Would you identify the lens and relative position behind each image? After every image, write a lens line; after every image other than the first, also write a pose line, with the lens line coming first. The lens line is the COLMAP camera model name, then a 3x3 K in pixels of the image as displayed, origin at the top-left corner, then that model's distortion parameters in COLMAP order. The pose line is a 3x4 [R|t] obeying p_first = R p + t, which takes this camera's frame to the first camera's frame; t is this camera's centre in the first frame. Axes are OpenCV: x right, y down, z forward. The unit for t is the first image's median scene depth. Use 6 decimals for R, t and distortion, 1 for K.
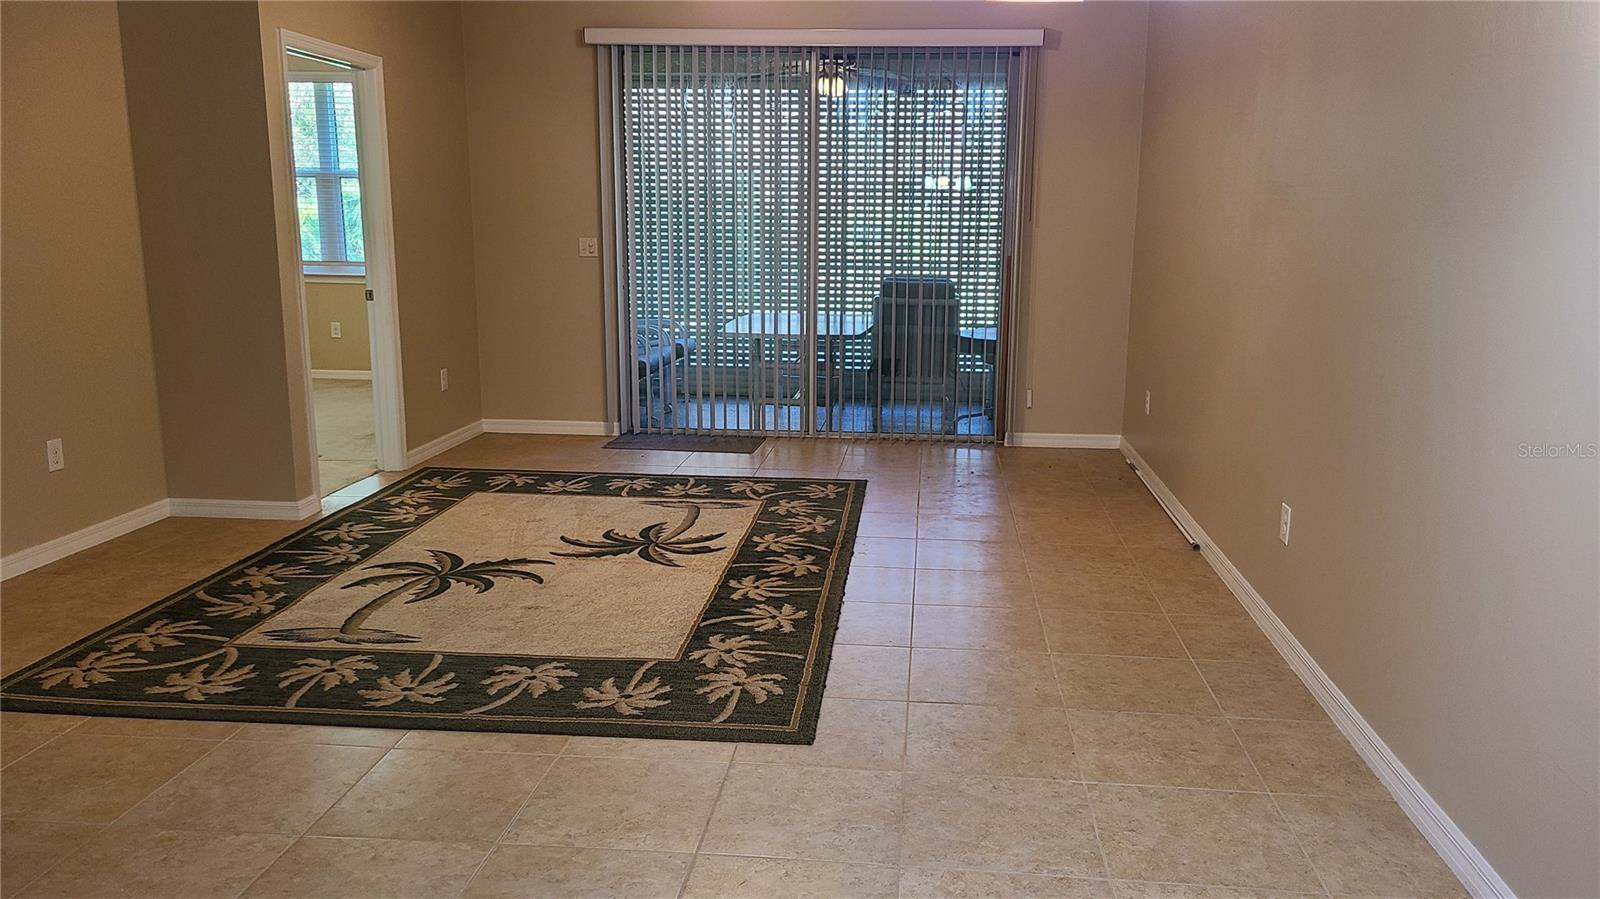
lens RADIAL K [[1210.2, 0, 815.4], [0, 1210.2, 447.1], [0, 0, 1]] dist [0.065825, -0.059406]
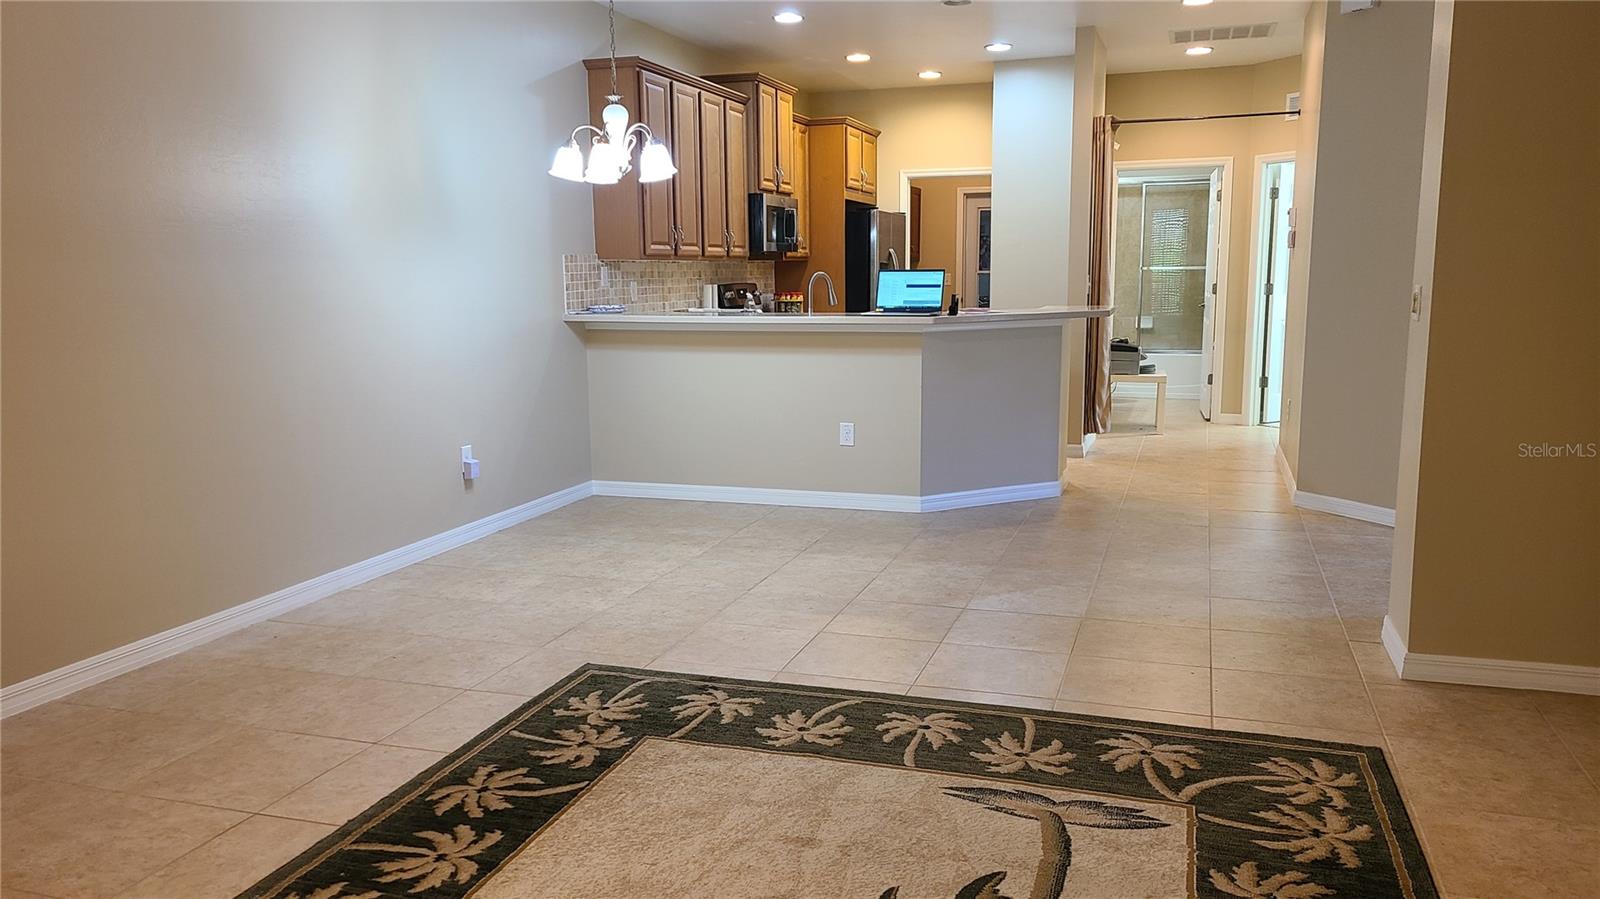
lens RADIAL K [[1210.2, 0, 815.4], [0, 1210.2, 447.1], [0, 0, 1]] dist [0.065825, -0.059406]
pose [[-0.978486, -0.031611, 0.203878, -0.398479], [0.038221, 0.943313, 0.329697, -0.308884], [-0.202743, 0.330396, -0.921810, 1.669929]]
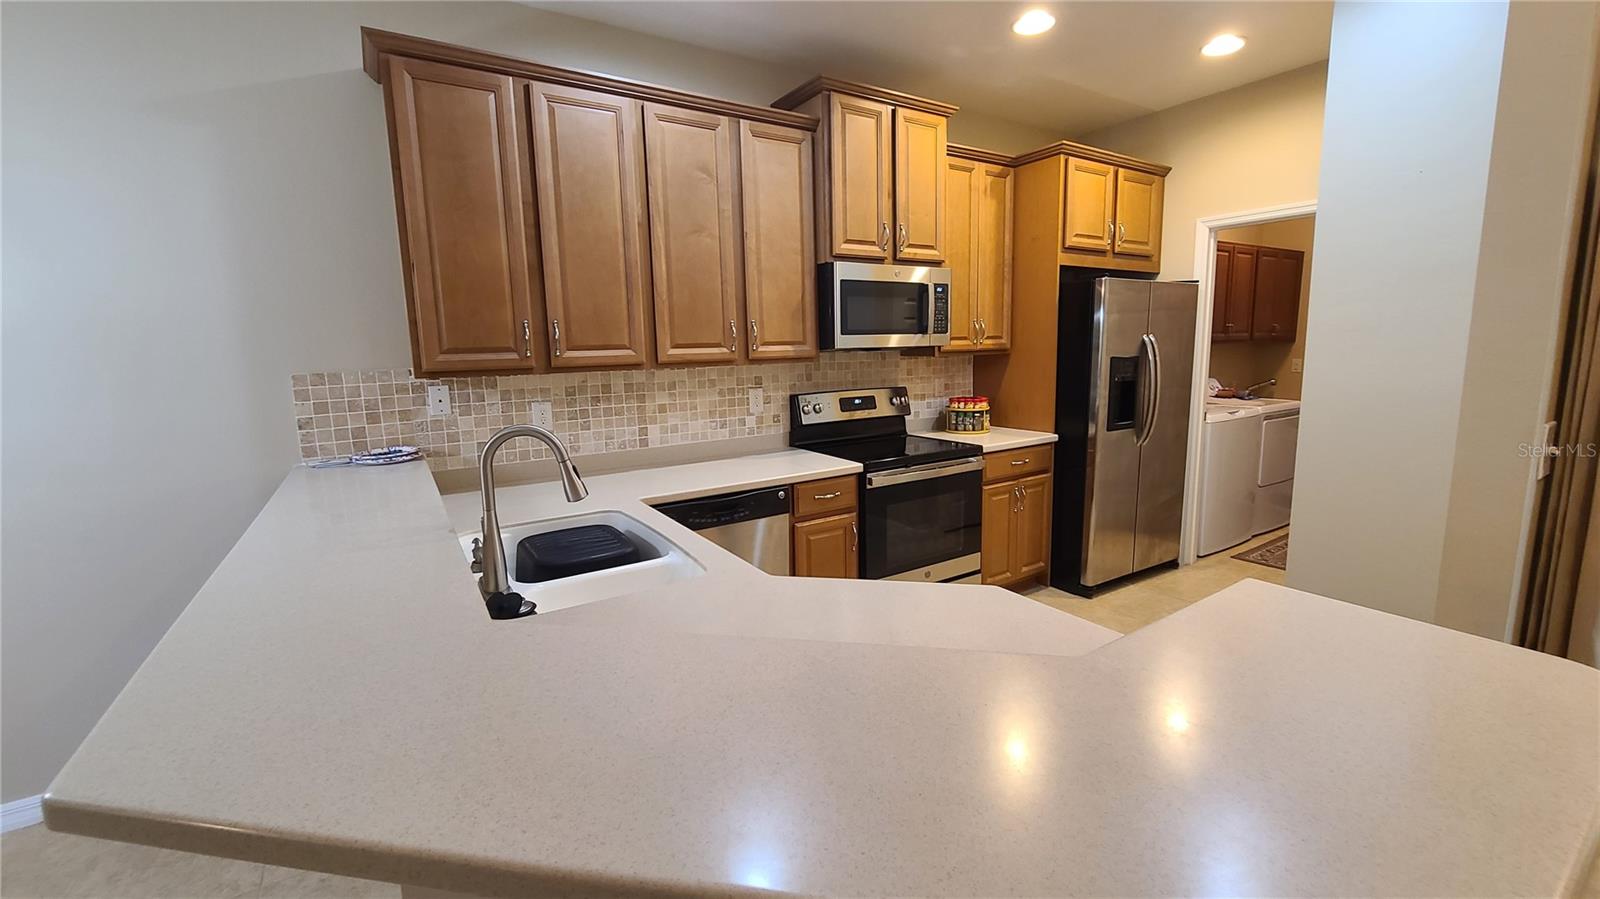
lens RADIAL K [[648.4, 0, 800.6], [0, 648.4, 442.4], [0, 0, 1]] dist [-0.000017, 0.000181]
pose [[-0.622303, -0.111223, 0.774835, -0.441027], [0.165937, 0.948614, 0.269438, -0.039720], [-0.764987, 0.296246, -0.571869, 0.093867]]
